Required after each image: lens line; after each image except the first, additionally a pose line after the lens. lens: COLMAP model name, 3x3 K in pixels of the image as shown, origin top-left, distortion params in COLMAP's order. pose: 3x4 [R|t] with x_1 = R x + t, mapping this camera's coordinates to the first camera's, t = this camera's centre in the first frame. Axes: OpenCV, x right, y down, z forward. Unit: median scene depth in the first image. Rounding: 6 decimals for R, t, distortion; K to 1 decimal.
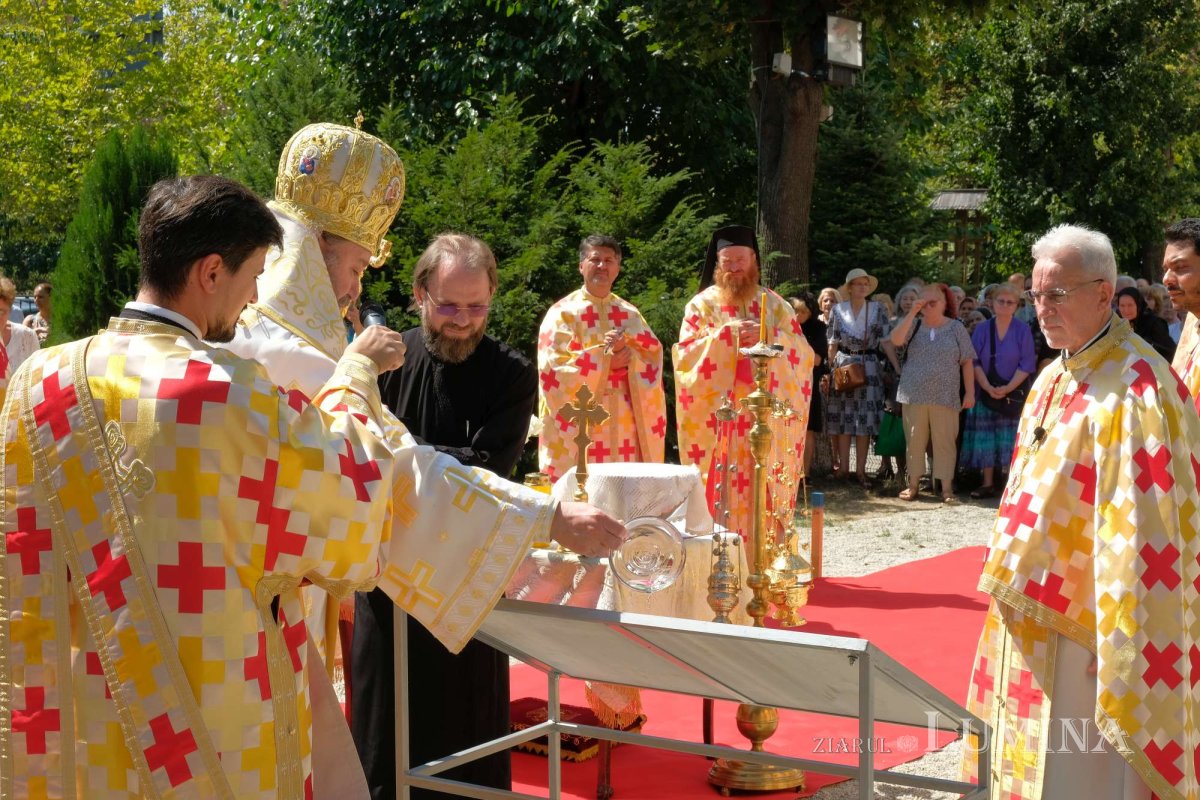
lens RADIAL K [[1874.2, 0, 608.7], [0, 1874.2, 411.9], [0, 0, 1]] dist [0.074770, 0.000000]
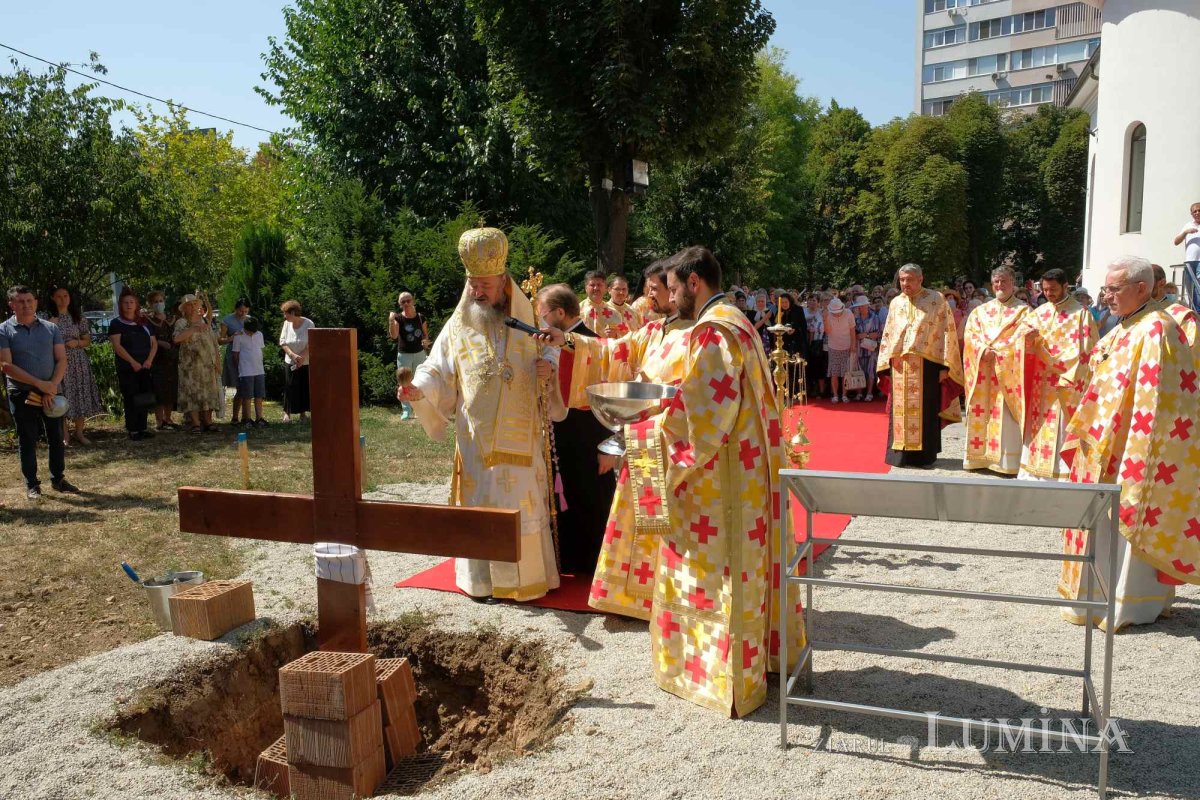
lens RADIAL K [[919.1, 0, 605.9], [0, 919.1, 408.3], [0, 0, 1]] dist [-0.036471, 0.046911]
pose [[0.980539, -0.046988, 0.190619, -0.100687], [0.037090, 0.997788, 0.055167, -0.003531], [-0.192789, -0.047023, 0.980113, 0.045406]]
